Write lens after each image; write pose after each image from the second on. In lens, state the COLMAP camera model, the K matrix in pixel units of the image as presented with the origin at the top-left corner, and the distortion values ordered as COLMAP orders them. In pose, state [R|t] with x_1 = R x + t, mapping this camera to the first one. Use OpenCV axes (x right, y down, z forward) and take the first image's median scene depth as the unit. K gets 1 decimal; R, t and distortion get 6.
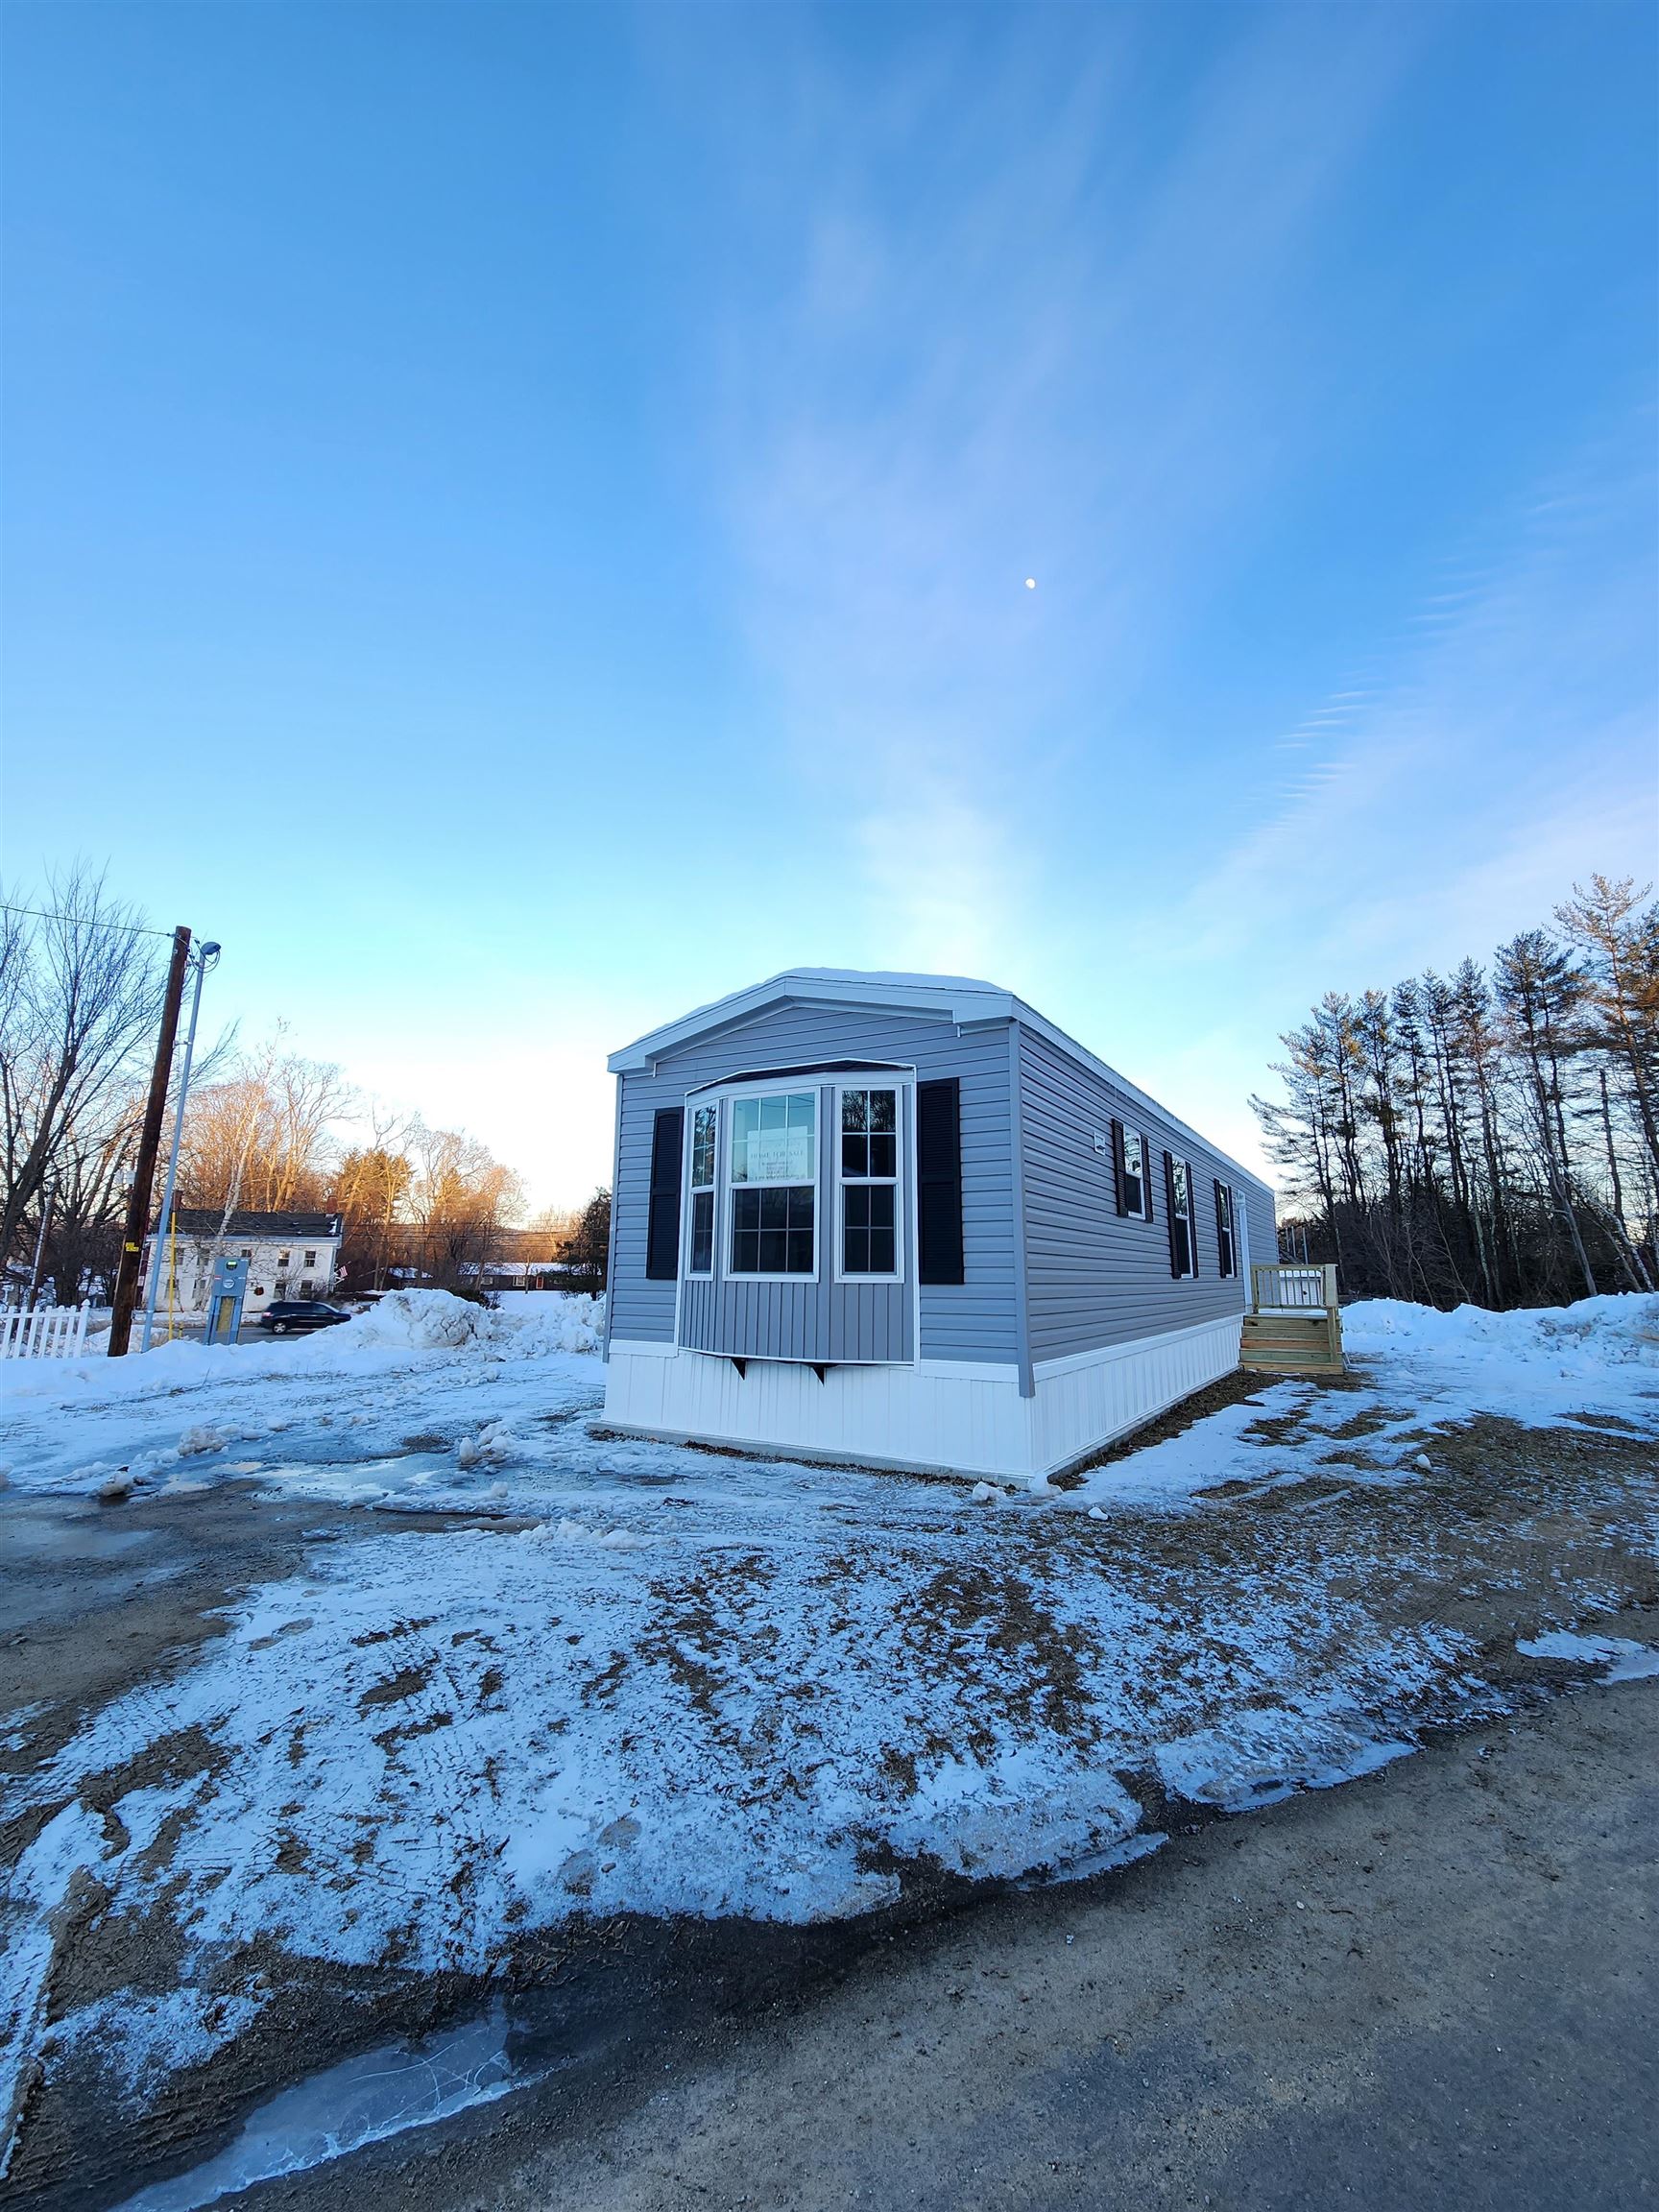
lens RADIAL K [[916.1, 0, 837.3], [0, 916.1, 1087.2], [0, 0, 1]] dist [-0.001481, -0.000105]
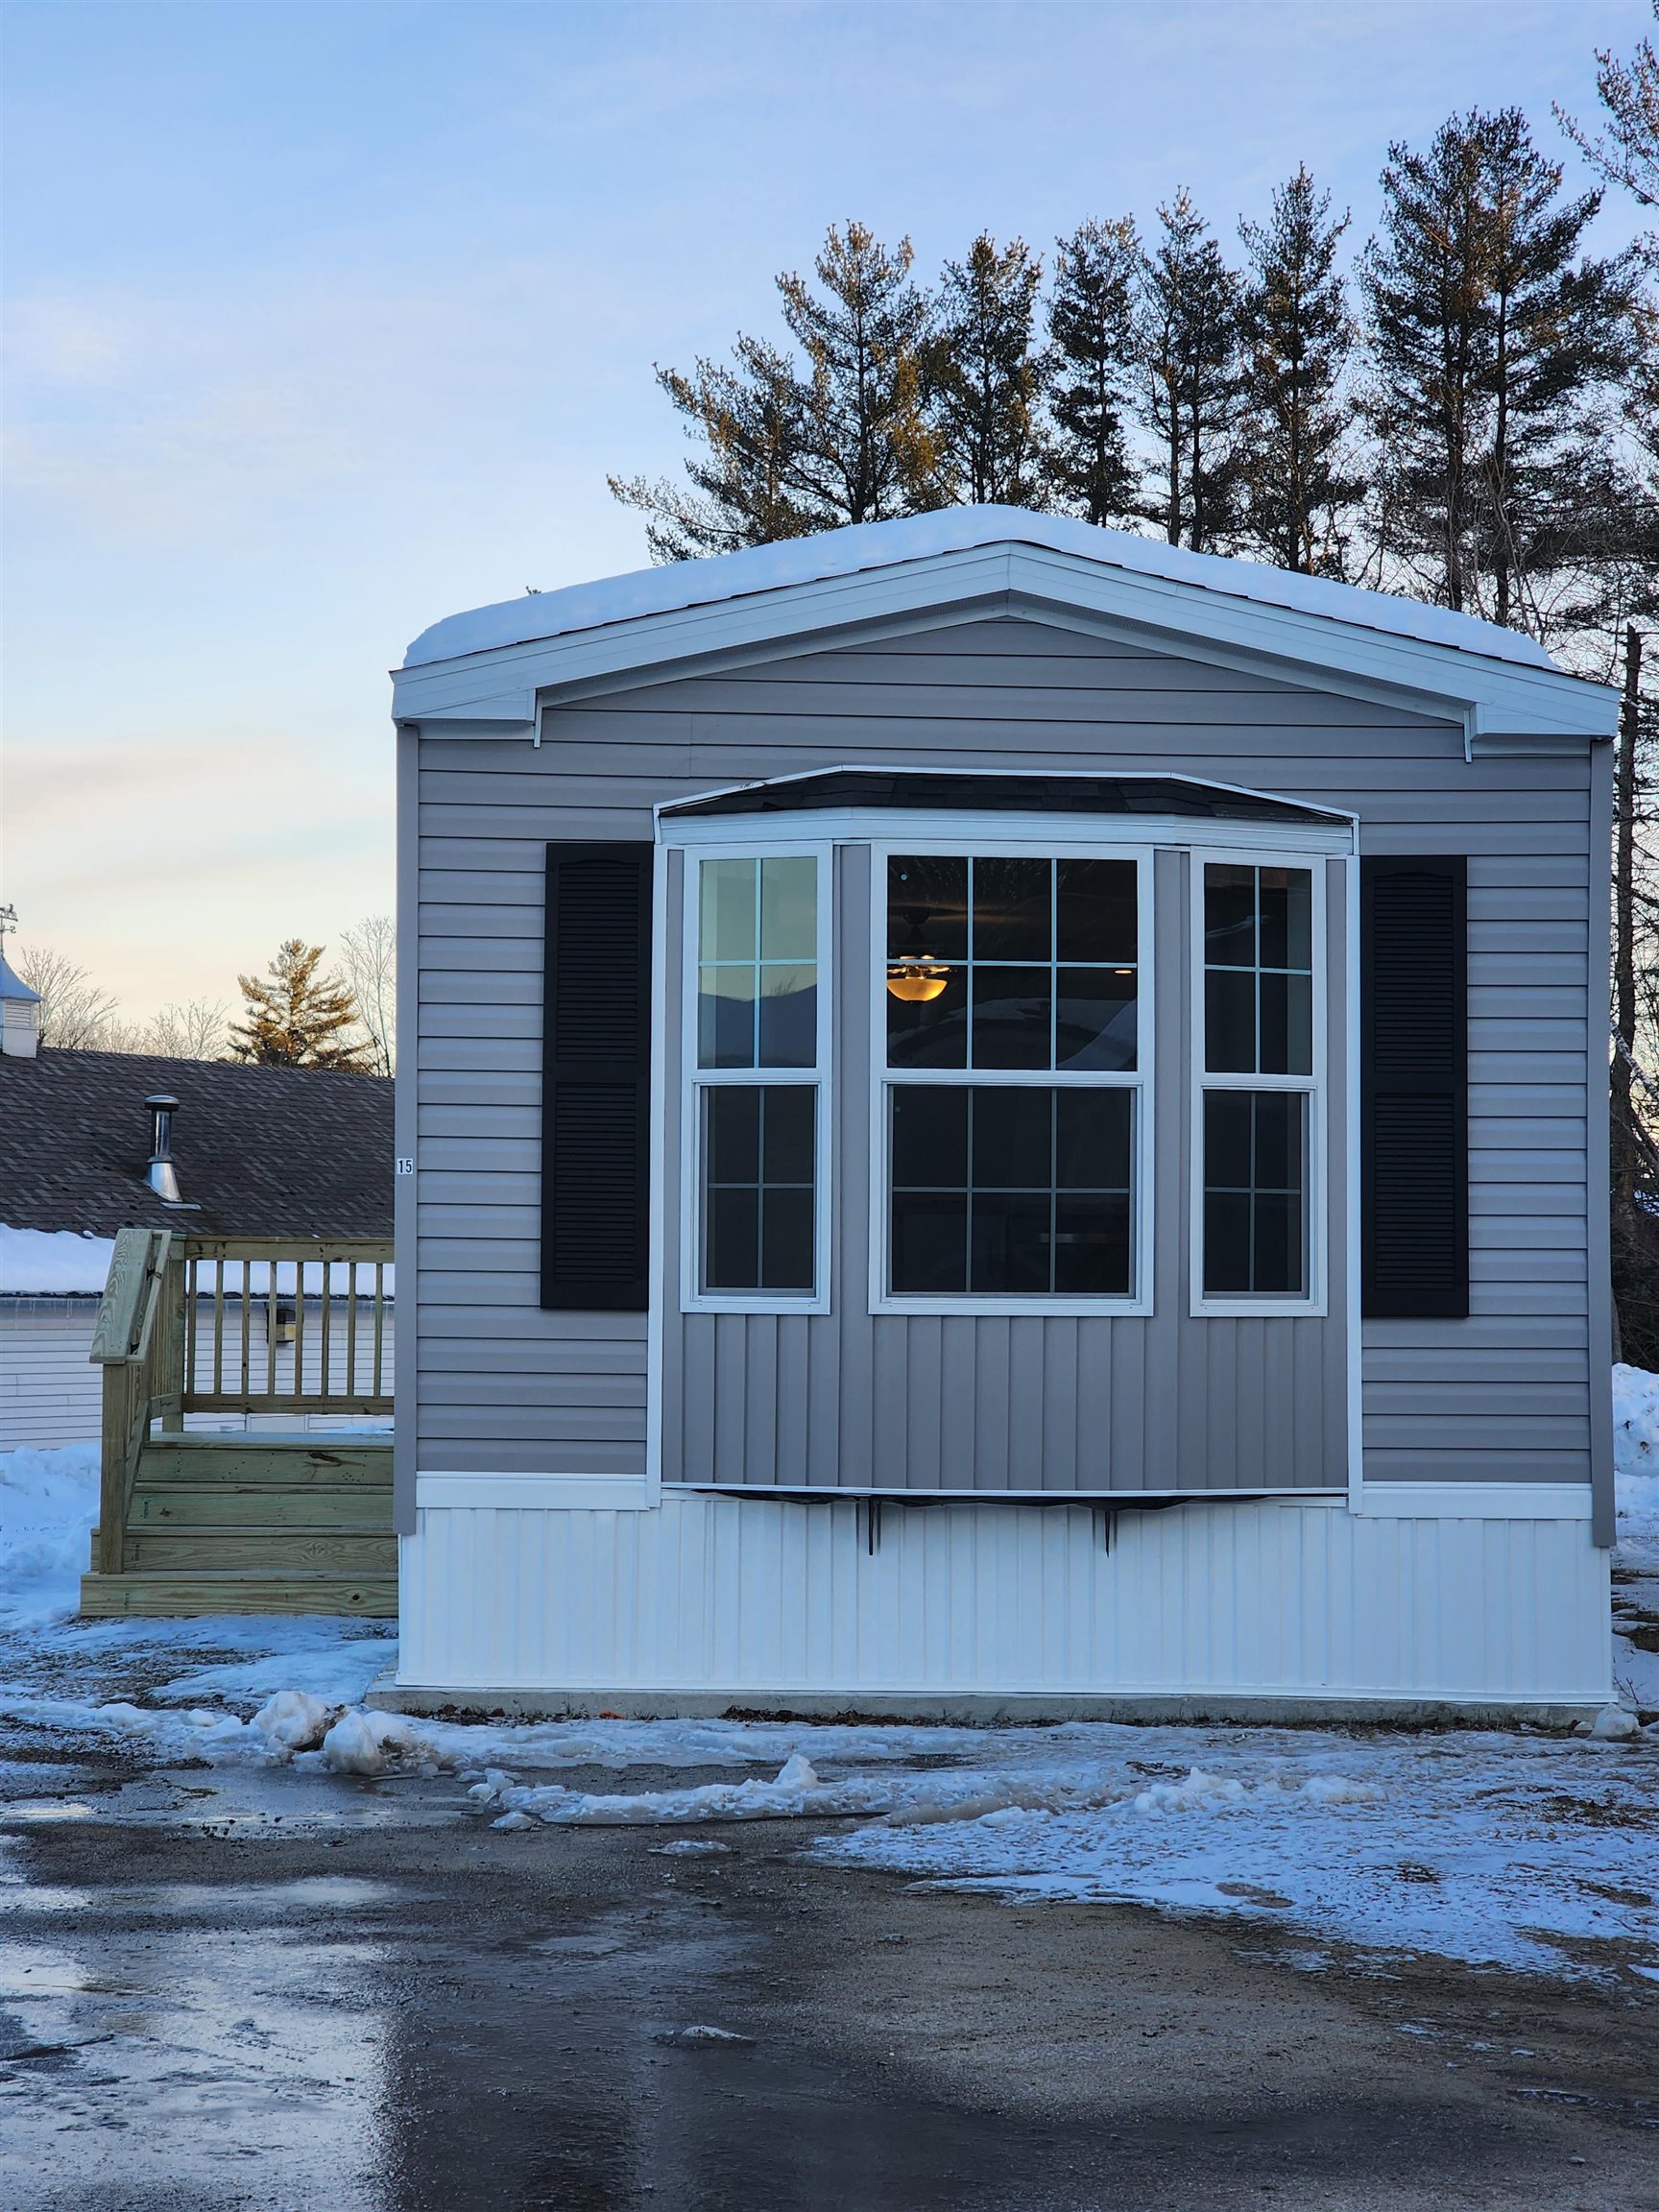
lens RADIAL K [[4241.6, 0, 820.2], [0, 4241.6, 1098.7], [0, 0, 1]] dist [0.062192, 0.043765]
pose [[0.847182, 0.024097, 0.530757, -0.155854], [-0.107173, 0.986187, 0.126293, -0.015501], [-0.520382, -0.163876, 0.838062, -0.072626]]
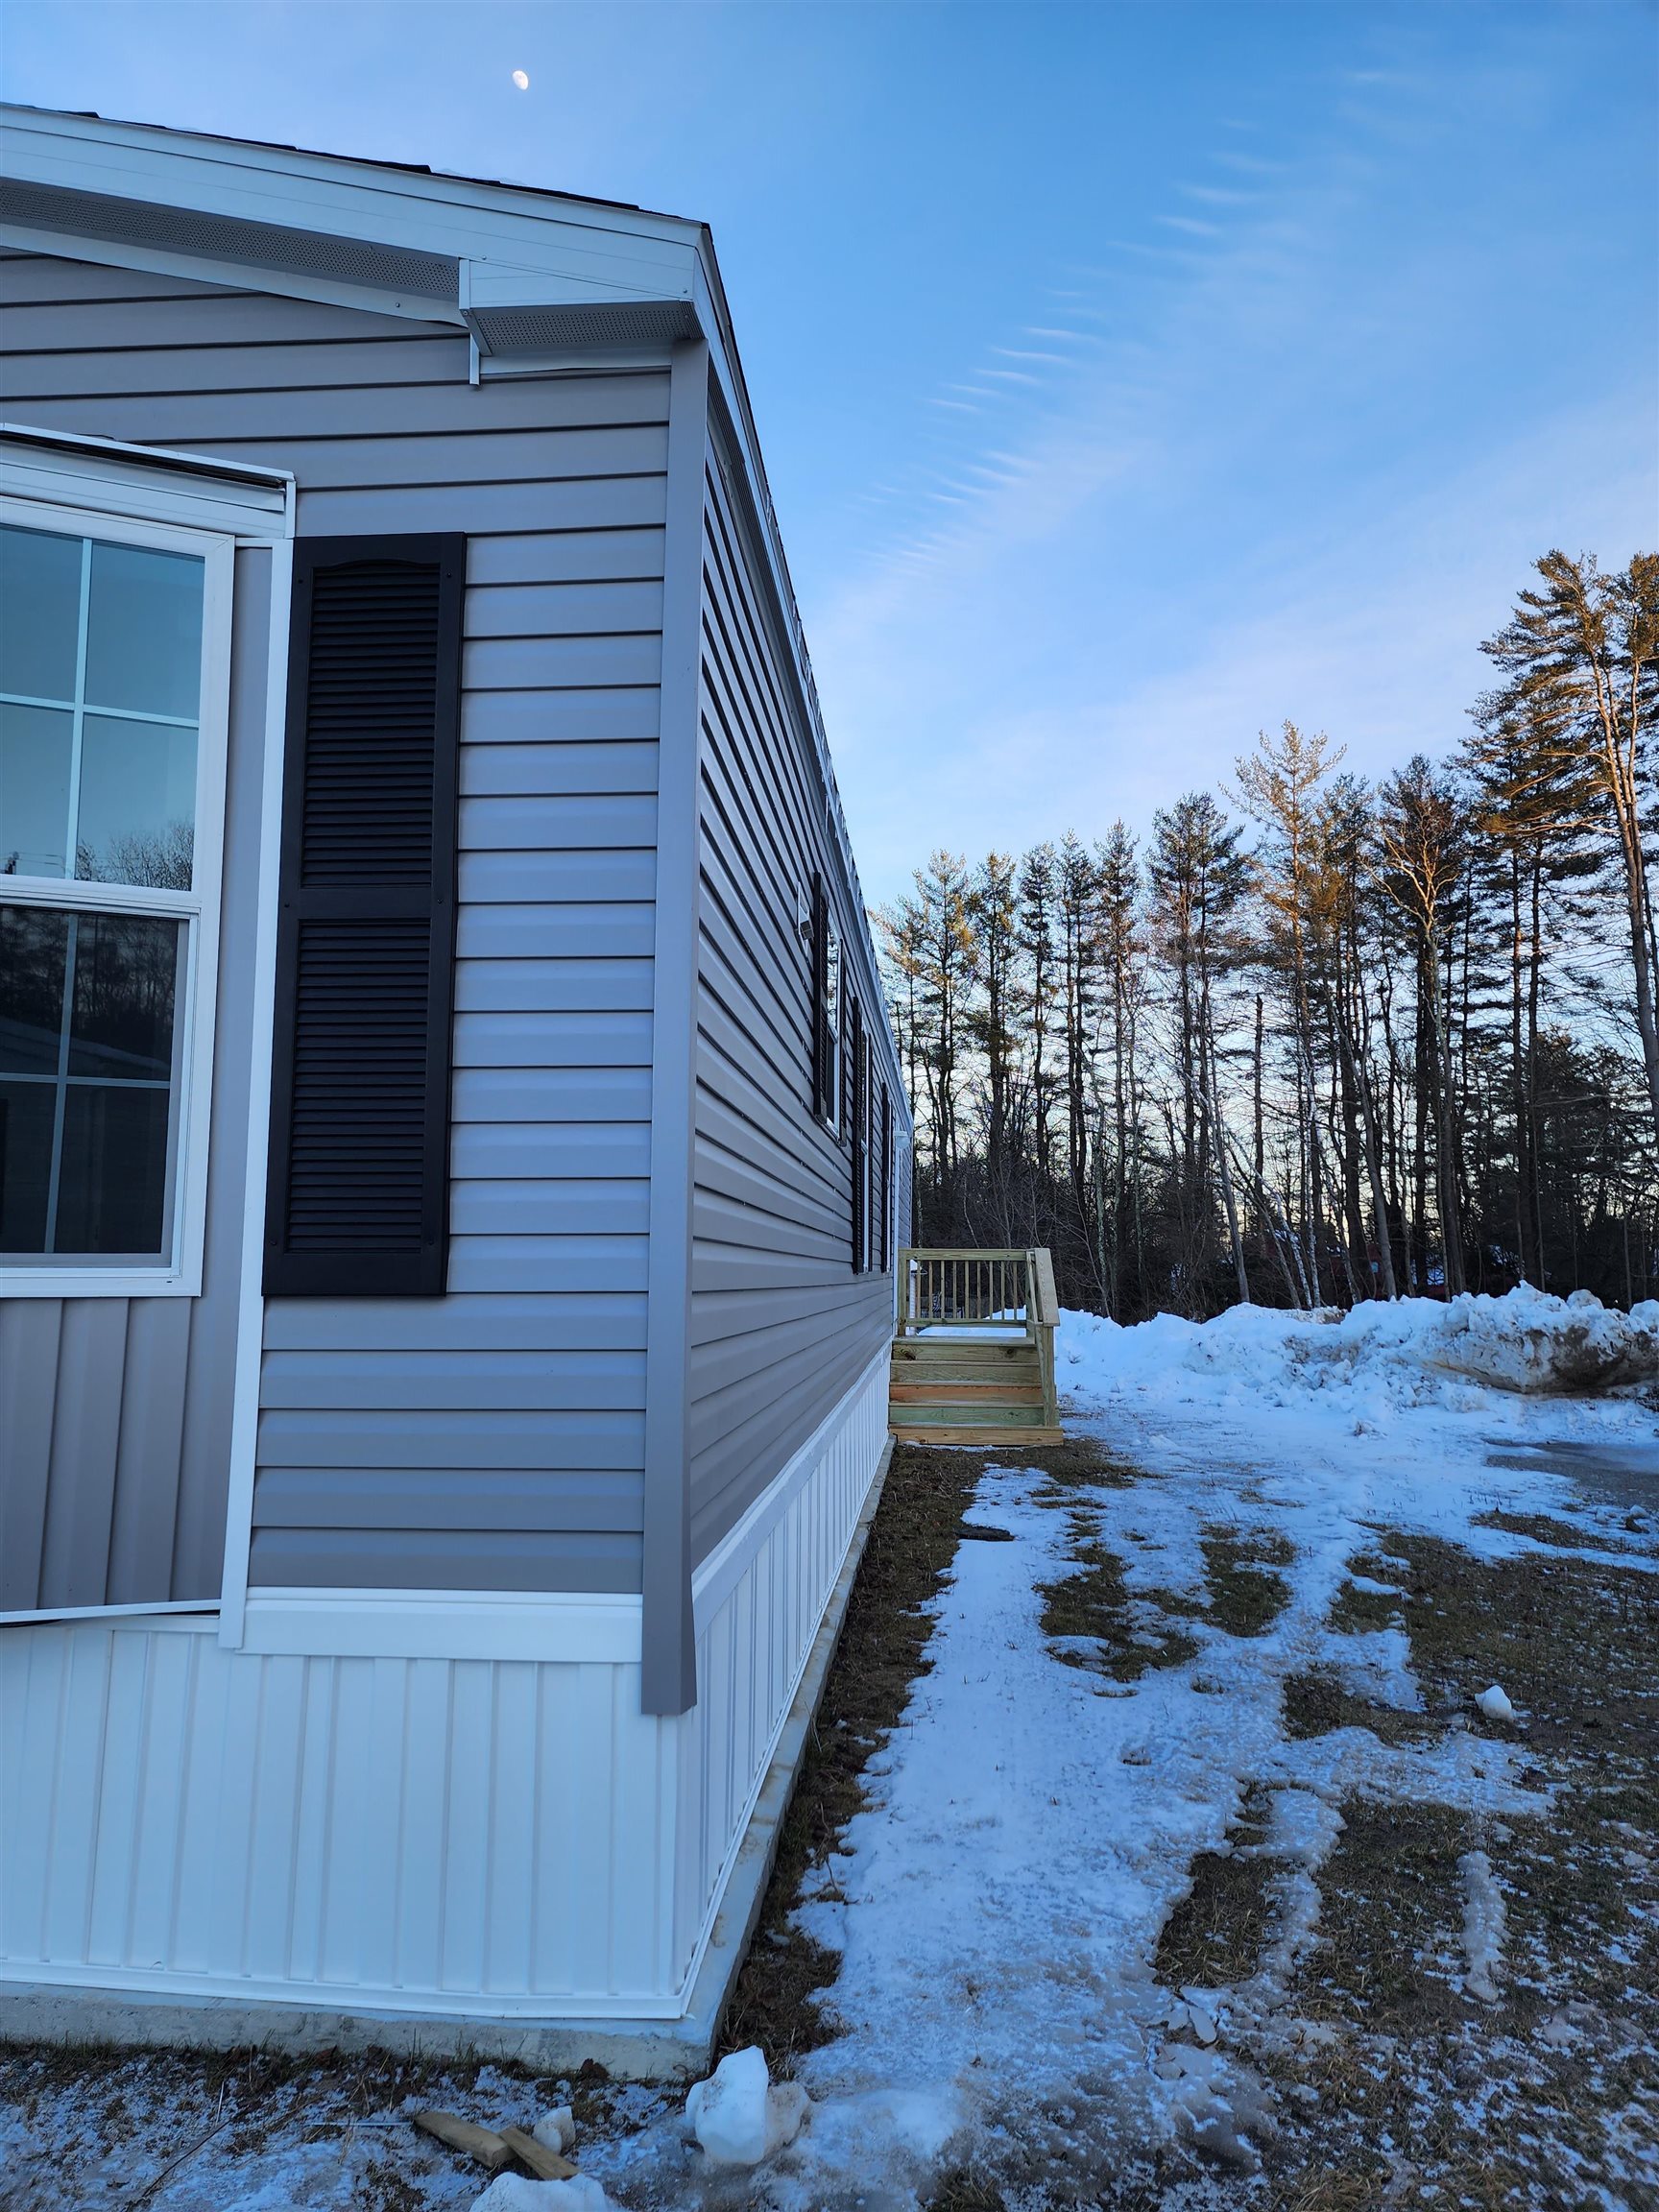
lens RADIAL K [[1477.3, 0, 819.7], [0, 1477.3, 1107.6], [0, 0, 1]] dist [0.119339, -0.138924]
pose [[0.901793, 0.047008, 0.429605, 0.005864], [-0.087064, 0.993446, 0.074054, 0.014651], [-0.423308, -0.104185, 0.899975, 0.070430]]
